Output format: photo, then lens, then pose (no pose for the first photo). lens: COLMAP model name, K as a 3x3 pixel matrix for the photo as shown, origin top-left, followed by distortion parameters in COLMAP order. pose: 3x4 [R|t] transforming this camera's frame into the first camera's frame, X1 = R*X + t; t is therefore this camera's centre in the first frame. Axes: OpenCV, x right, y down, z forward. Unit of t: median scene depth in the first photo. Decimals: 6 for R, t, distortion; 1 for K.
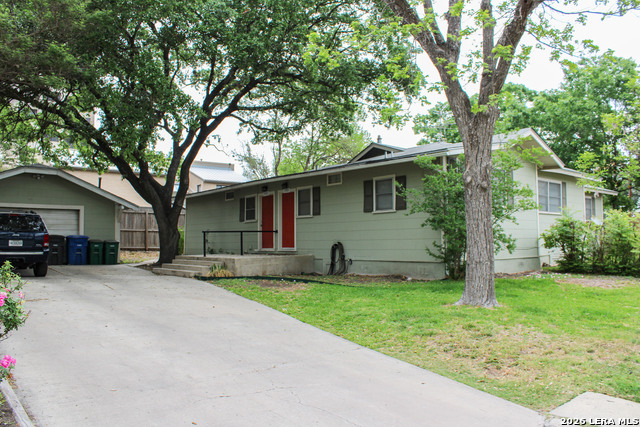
lens RADIAL K [[529.0, 0, 316.2], [0, 529.0, 217.1], [0, 0, 1]] dist [-0.166368, 0.149218]
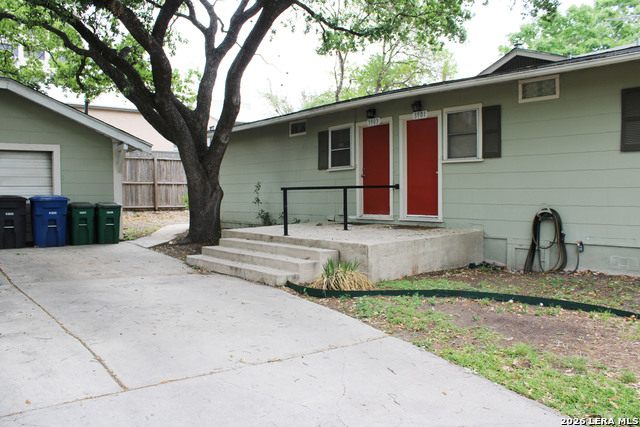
lens RADIAL K [[529.0, 0, 316.2], [0, 529.0, 217.1], [0, 0, 1]] dist [-0.166368, 0.149218]
pose [[0.999978, -0.002432, 0.006208, -0.162564], [0.001823, 0.995348, 0.096330, 0.004589], [-0.006413, -0.096317, 0.995330, 0.410297]]
